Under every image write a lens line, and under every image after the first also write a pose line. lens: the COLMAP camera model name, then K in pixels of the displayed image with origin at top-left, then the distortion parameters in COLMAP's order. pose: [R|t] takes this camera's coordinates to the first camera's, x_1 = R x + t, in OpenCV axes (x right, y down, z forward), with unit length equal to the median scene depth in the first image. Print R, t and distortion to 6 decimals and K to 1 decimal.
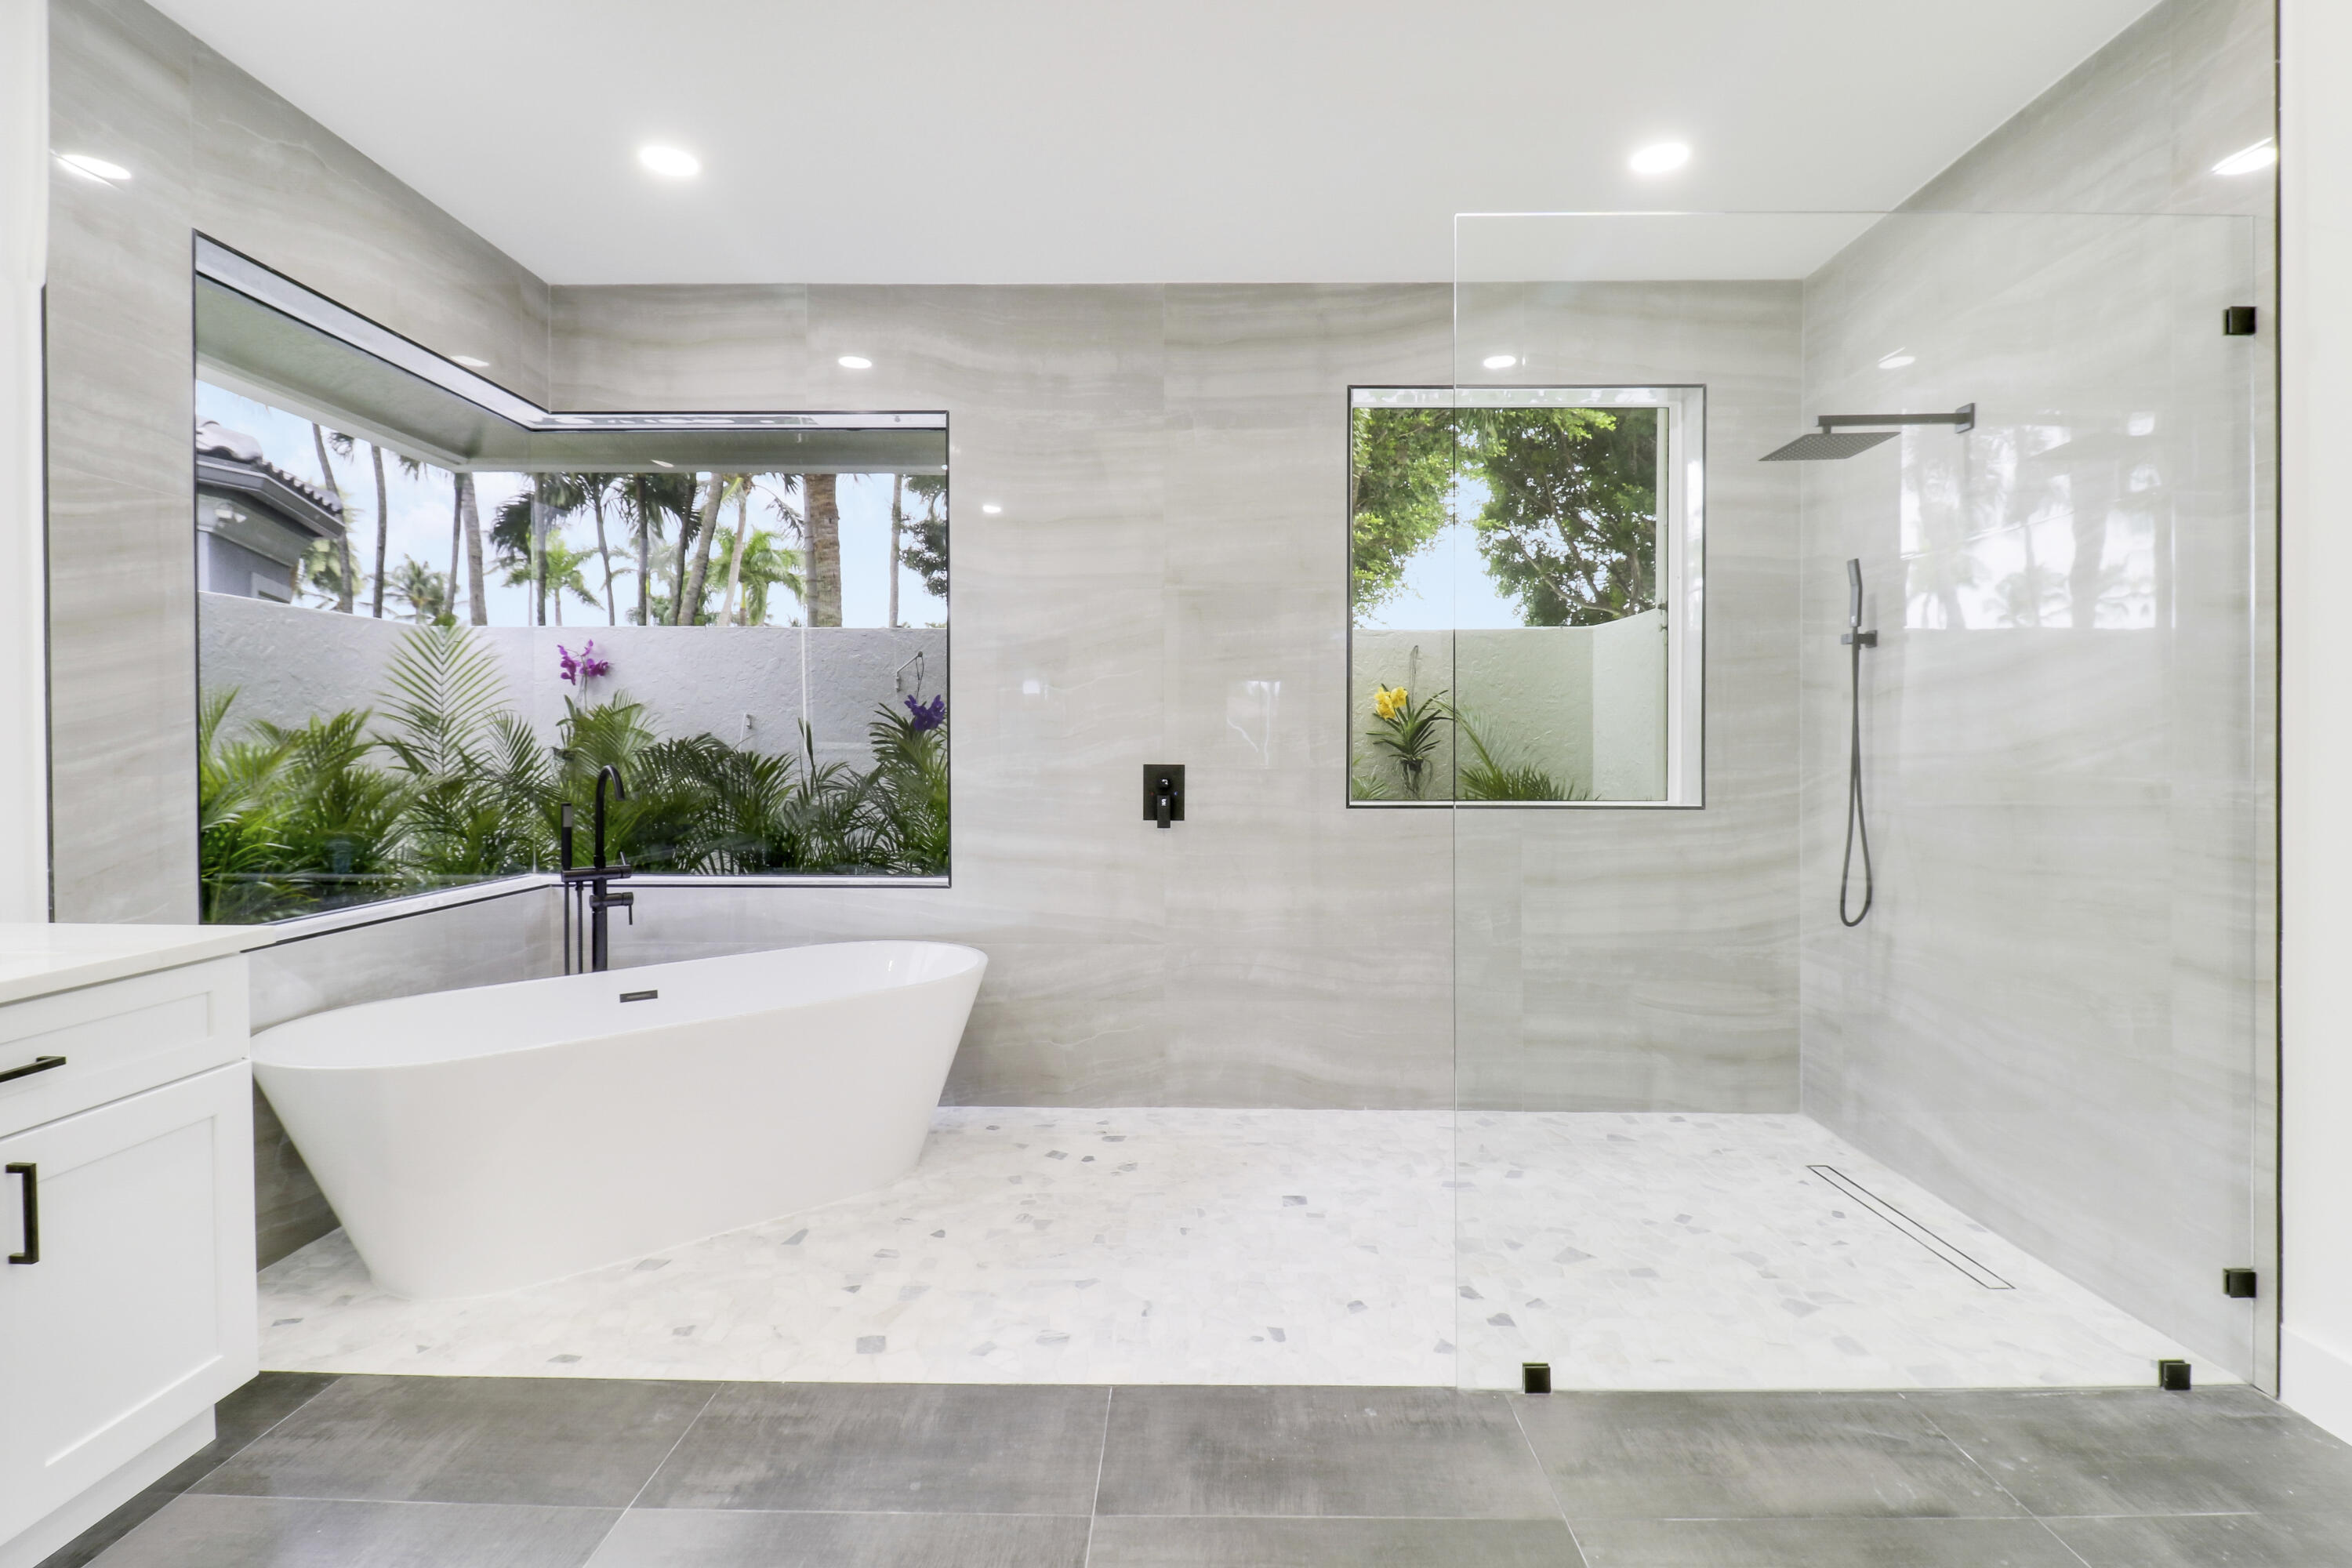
lens RADIAL K [[1097.6, 0, 1177.6], [0, 1097.6, 756.6], [0, 0, 1]] dist [0.001498, -0.013209]
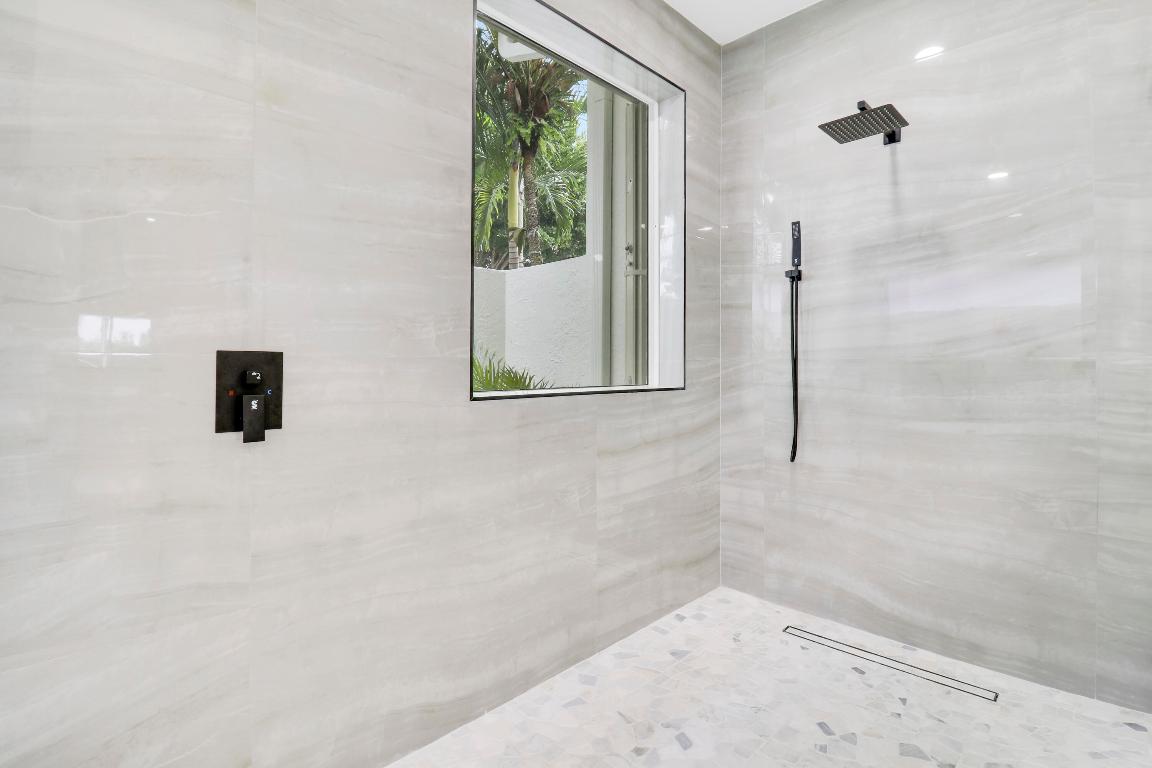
lens RADIAL K [[540.1, 0, 575.0], [0, 540.1, 361.5], [0, 0, 1]] dist [0.000097, -0.009005]
pose [[0.684913, 0.005917, 0.728600, -0.125024], [0.008452, 0.999835, -0.016065, 0.021633], [-0.728575, 0.017161, 0.684751, 0.627437]]
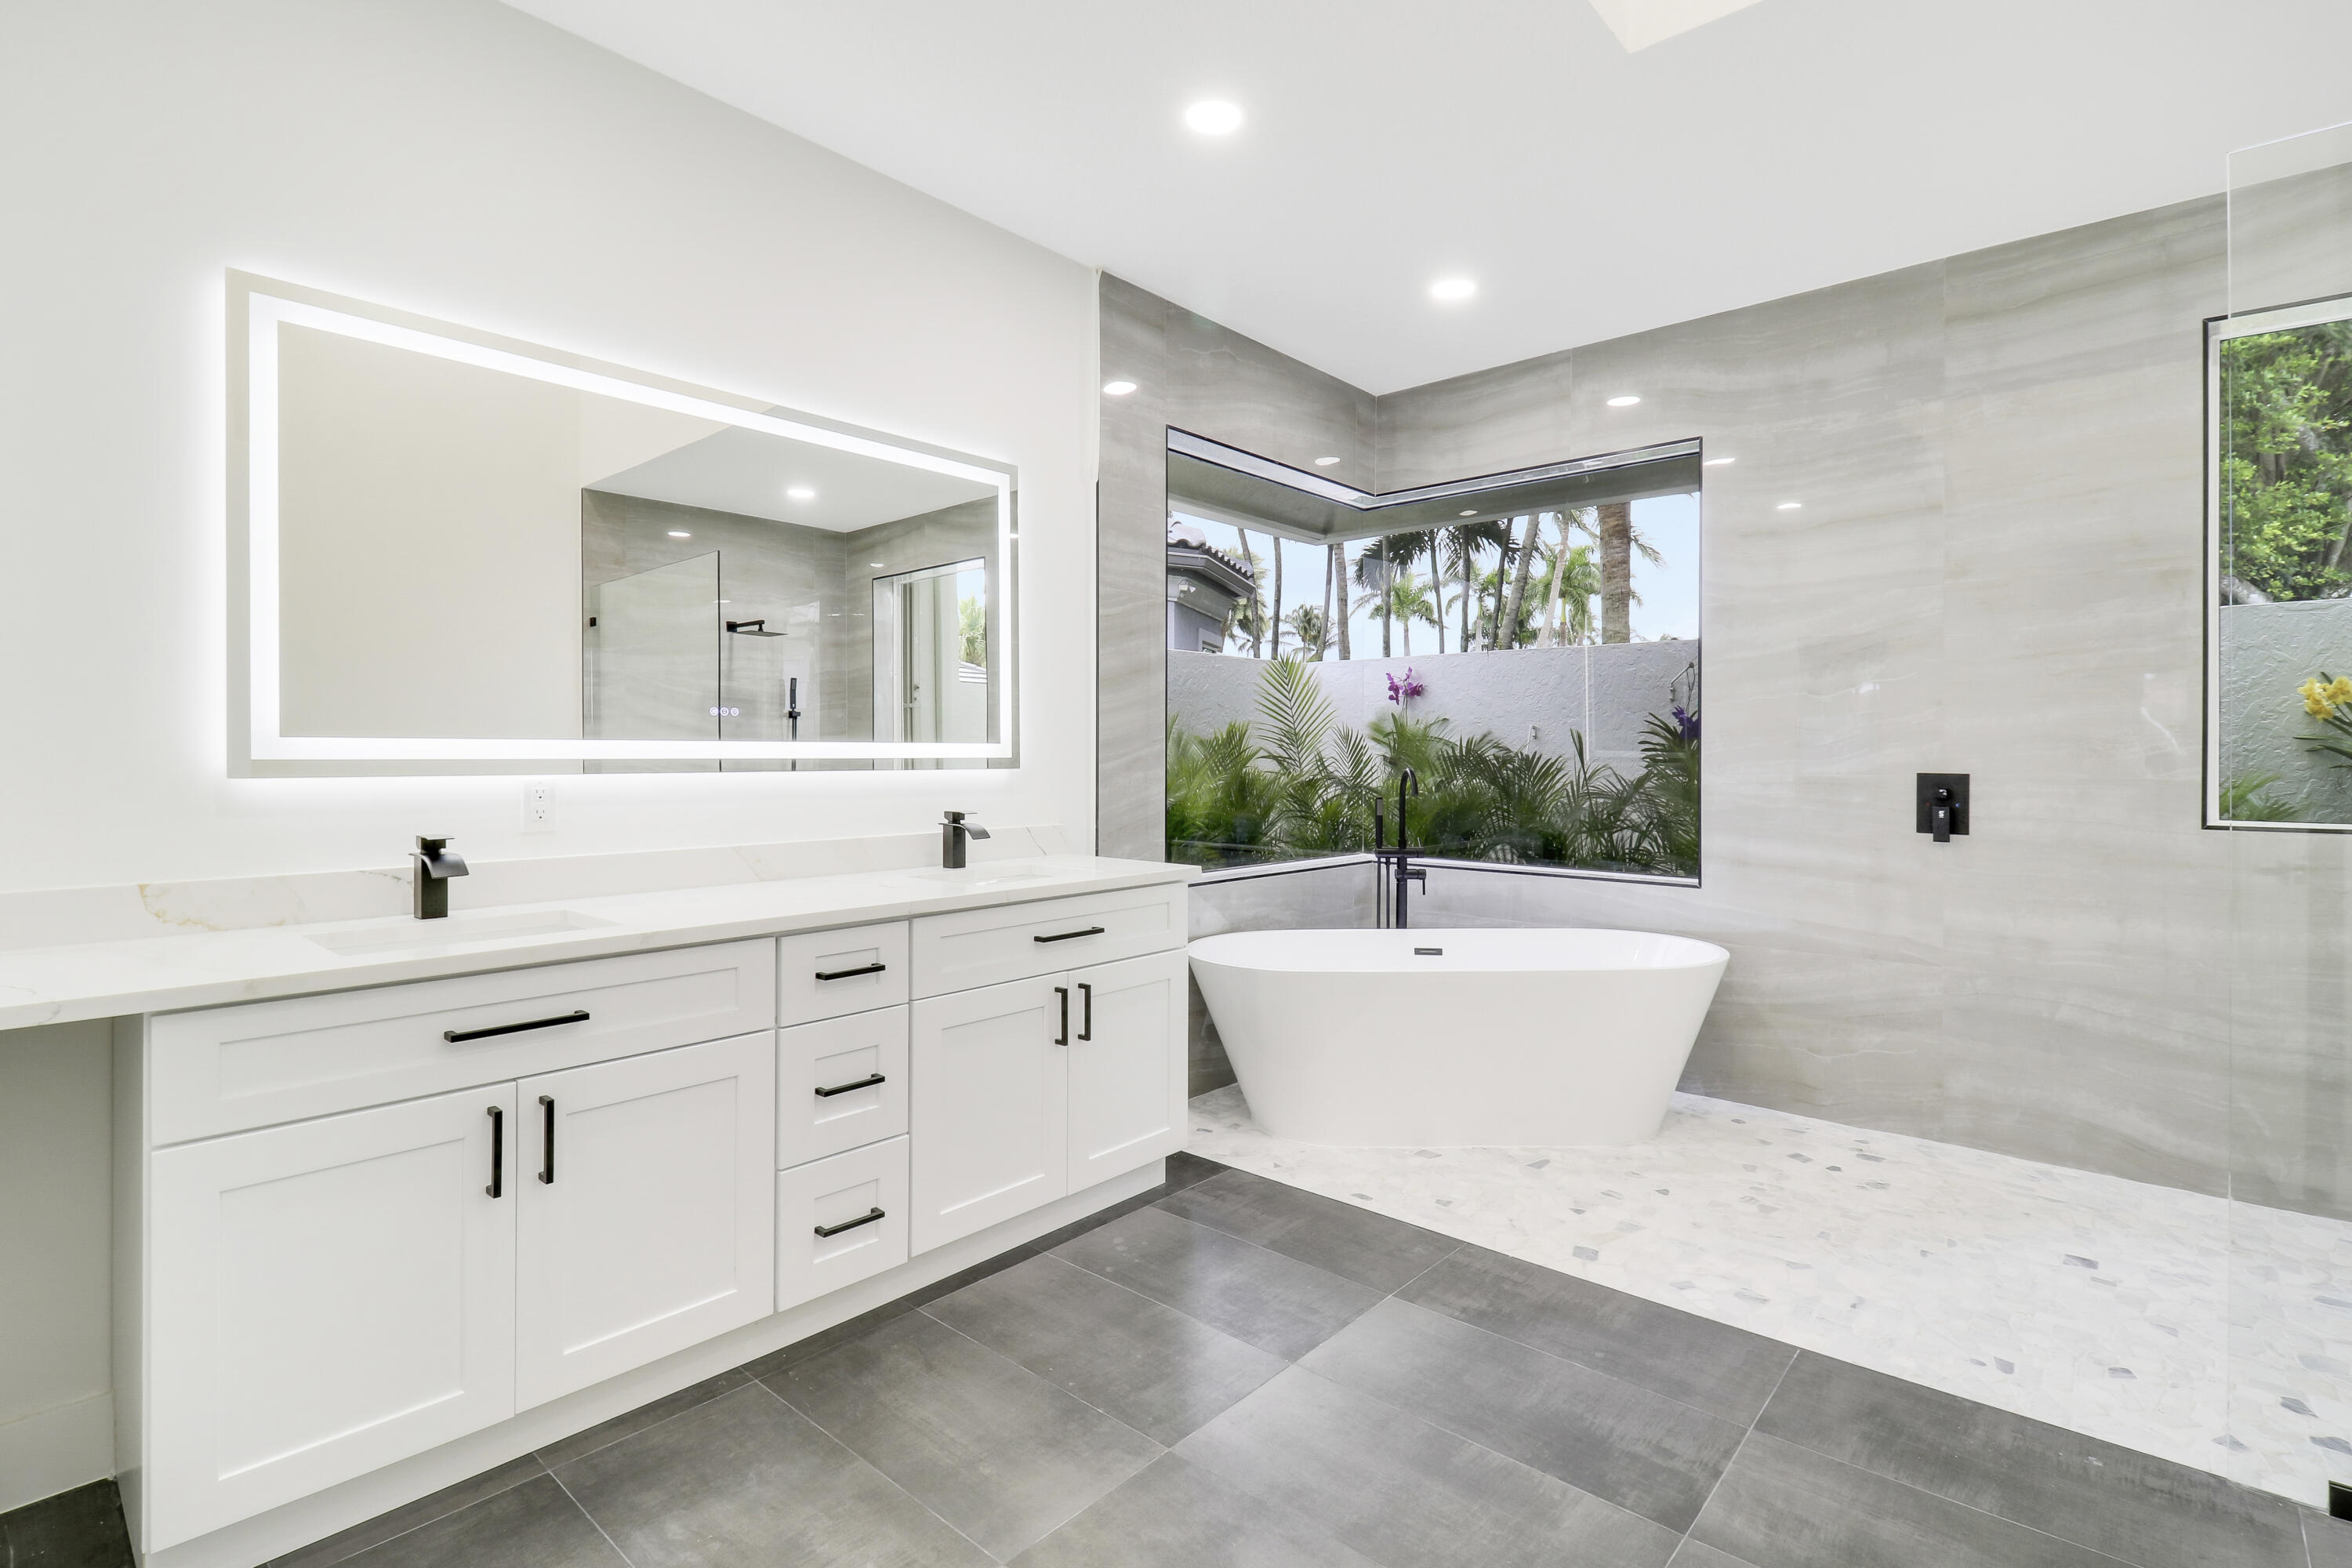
lens RADIAL K [[1097.6, 0, 1177.6], [0, 1097.6, 756.6], [0, 0, 1]] dist [0.001498, -0.013209]
pose [[0.749699, 0.002991, -0.661773, 0.118678], [-0.011100, 0.999906, -0.008056, 0.007901], [0.661686, 0.013385, 0.749661, -0.130542]]
